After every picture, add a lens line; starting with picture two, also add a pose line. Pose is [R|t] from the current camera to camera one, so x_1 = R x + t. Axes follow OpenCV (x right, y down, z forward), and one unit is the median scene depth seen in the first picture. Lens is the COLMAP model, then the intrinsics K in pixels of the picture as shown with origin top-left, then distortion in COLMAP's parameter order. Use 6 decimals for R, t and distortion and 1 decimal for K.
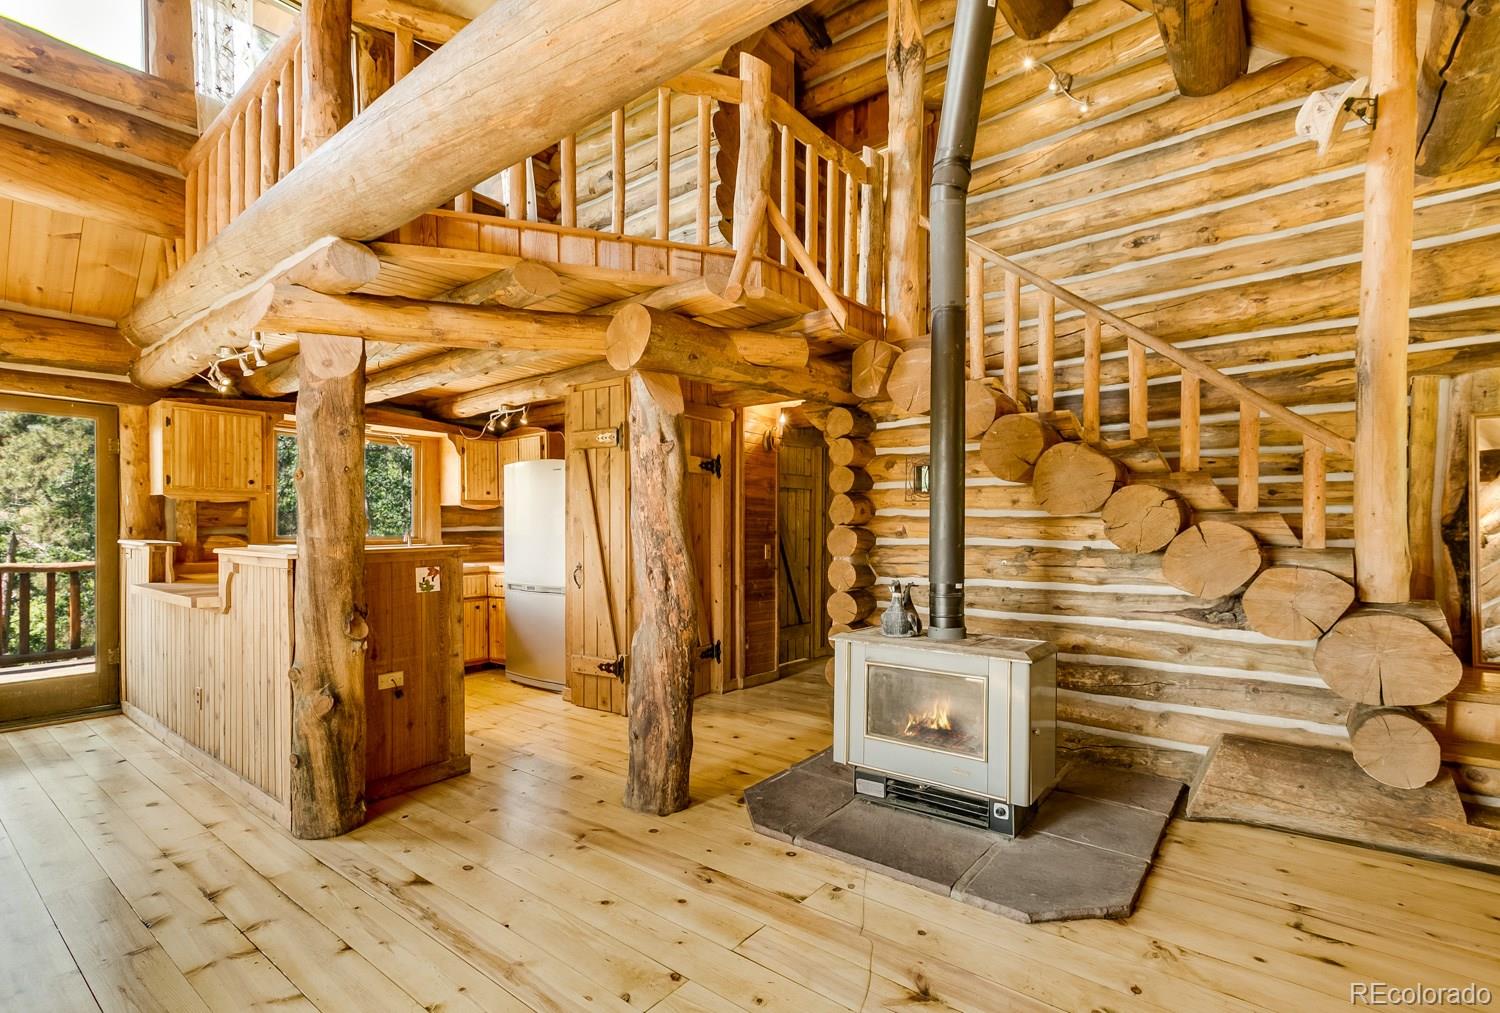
lens RADIAL K [[687.8, 0, 749.7], [0, 687.8, 520.5], [0, 0, 1]] dist [0.012681, -0.000066]
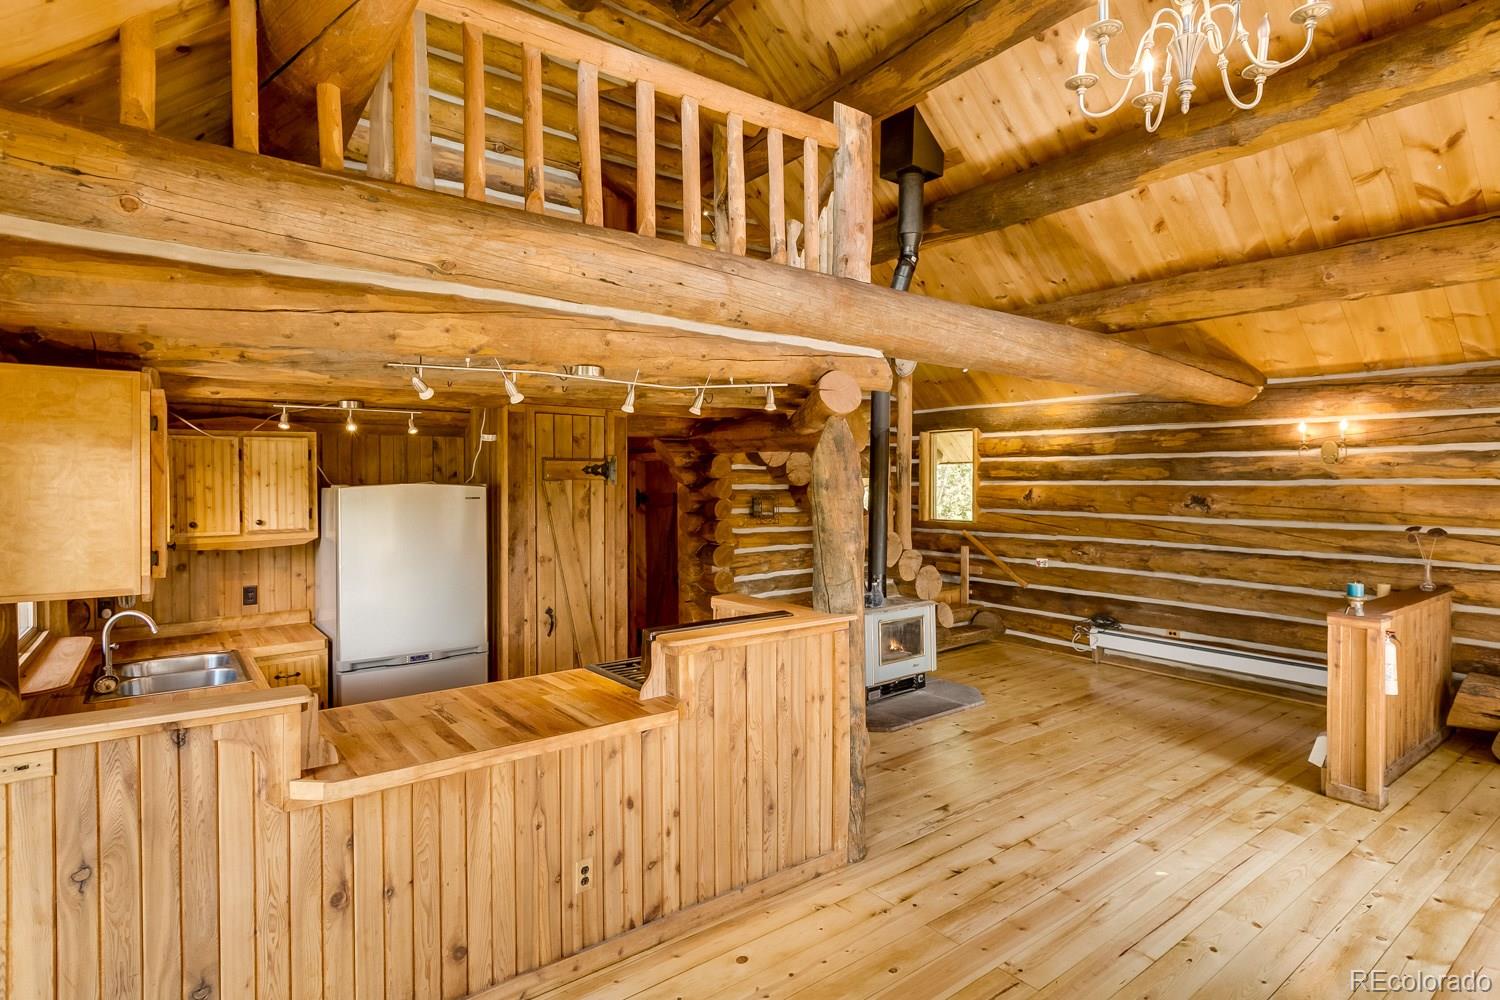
lens RADIAL K [[752.9, 0, 745.3], [0, 752.9, 499.5], [0, 0, 1]] dist [0.010436, -0.000232]
pose [[0.269170, -0.013349, 0.963000, -2.163904], [0.002854, 0.999911, 0.013063, -0.173927], [-0.963088, -0.000768, 0.269184, 0.971129]]
